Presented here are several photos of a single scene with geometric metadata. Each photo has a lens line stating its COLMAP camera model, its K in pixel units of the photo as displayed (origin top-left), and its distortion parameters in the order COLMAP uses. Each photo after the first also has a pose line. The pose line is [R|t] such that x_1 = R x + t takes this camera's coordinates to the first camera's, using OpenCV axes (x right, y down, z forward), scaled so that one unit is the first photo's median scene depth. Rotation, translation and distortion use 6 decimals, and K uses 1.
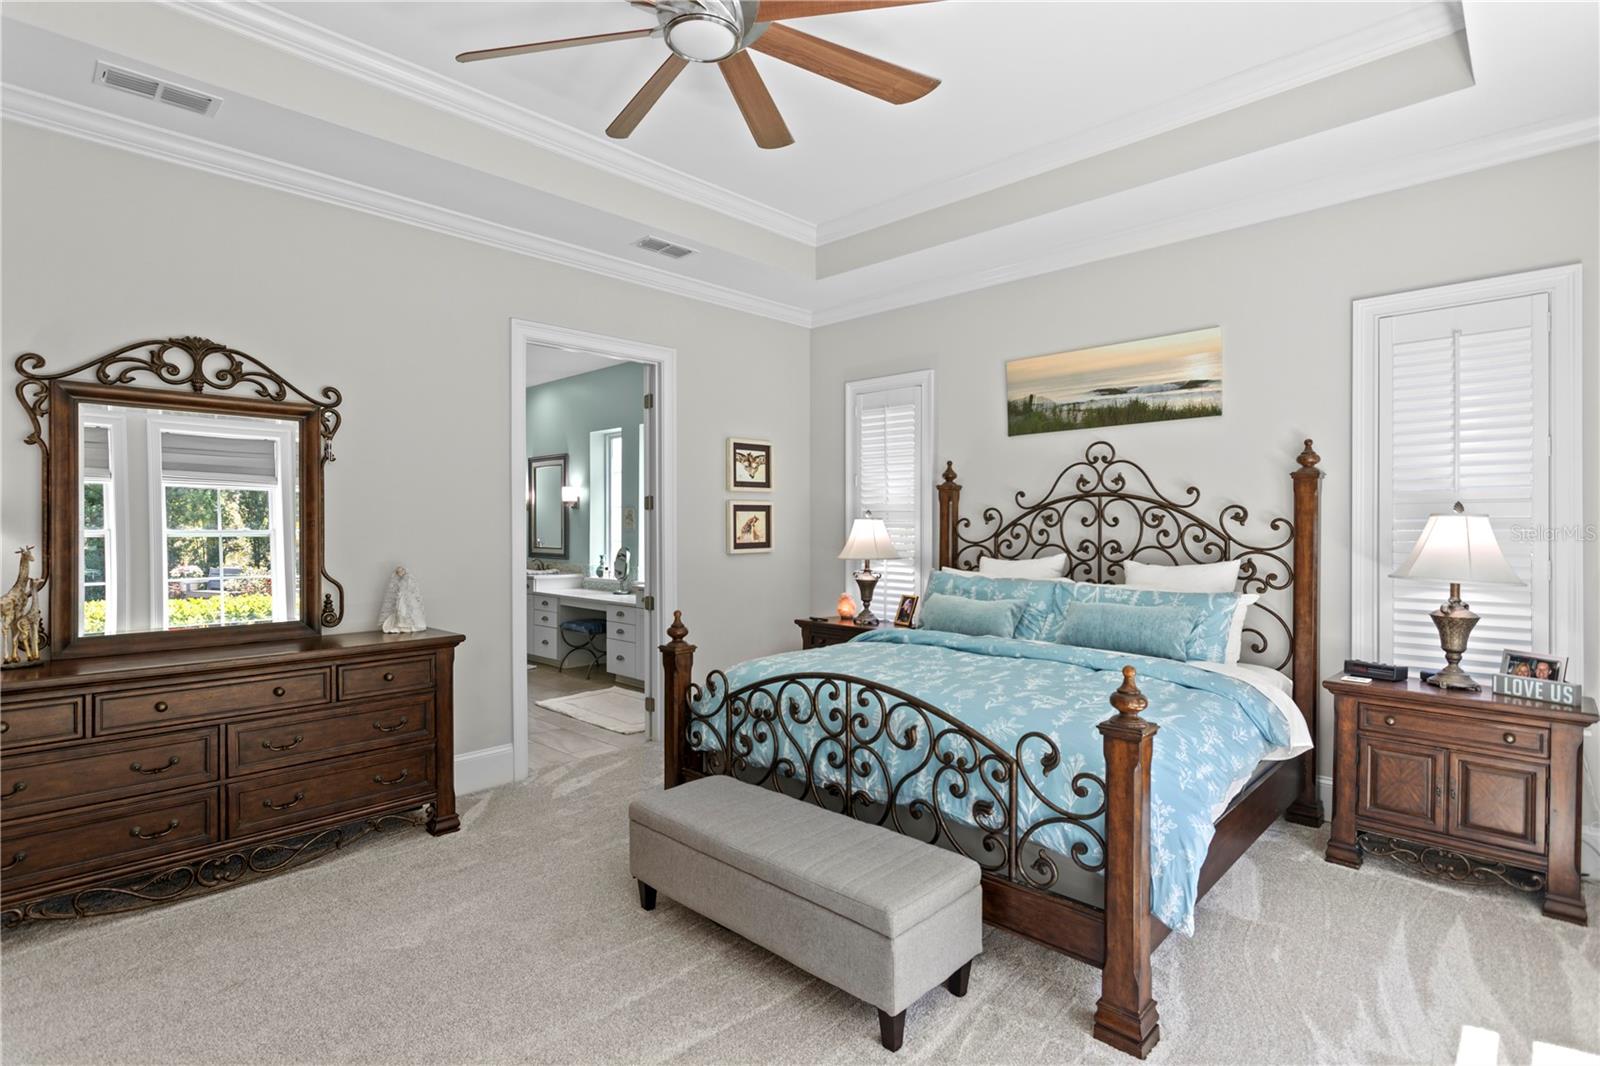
lens RADIAL K [[802.7, 0, 798.3], [0, 802.7, 521.0], [0, 0, 1]] dist [-0.016544, 0.008908]
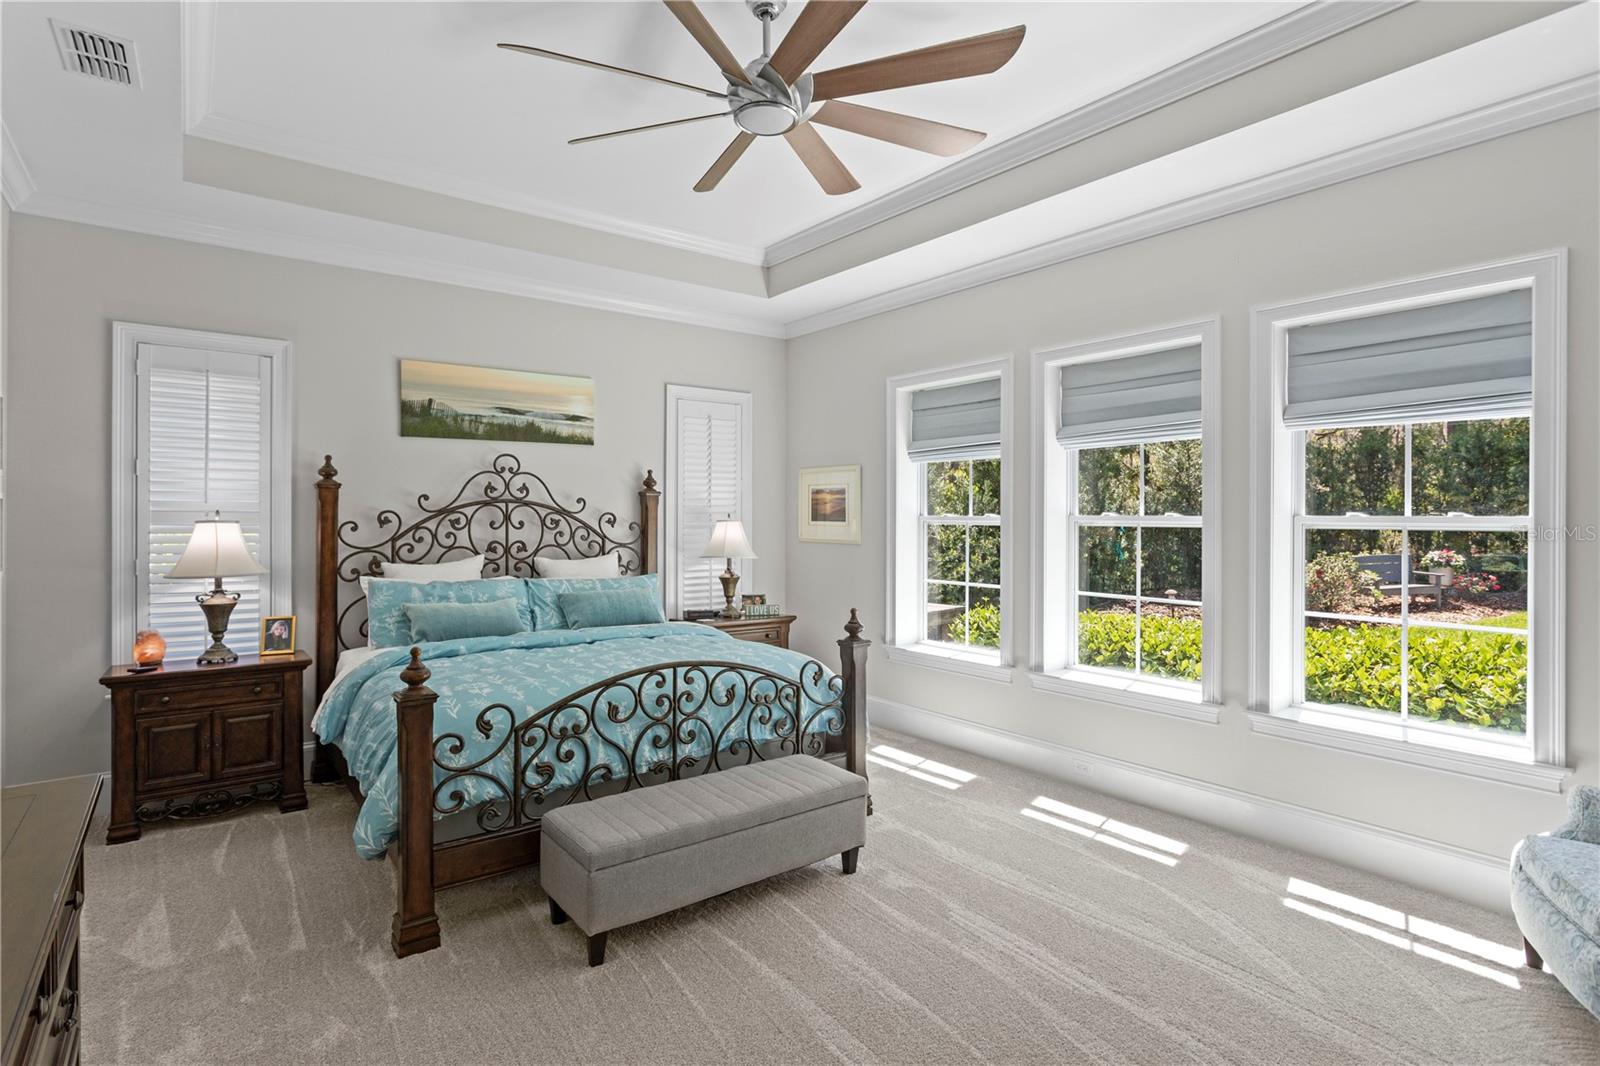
lens RADIAL K [[802.7, 0, 798.3], [0, 802.7, 521.0], [0, 0, 1]] dist [-0.016544, 0.008908]
pose [[0.134277, -0.001857, 0.990942, -0.733309], [-0.003275, 0.999992, 0.002318, -0.009185], [-0.990938, -0.003556, 0.134269, 0.465801]]
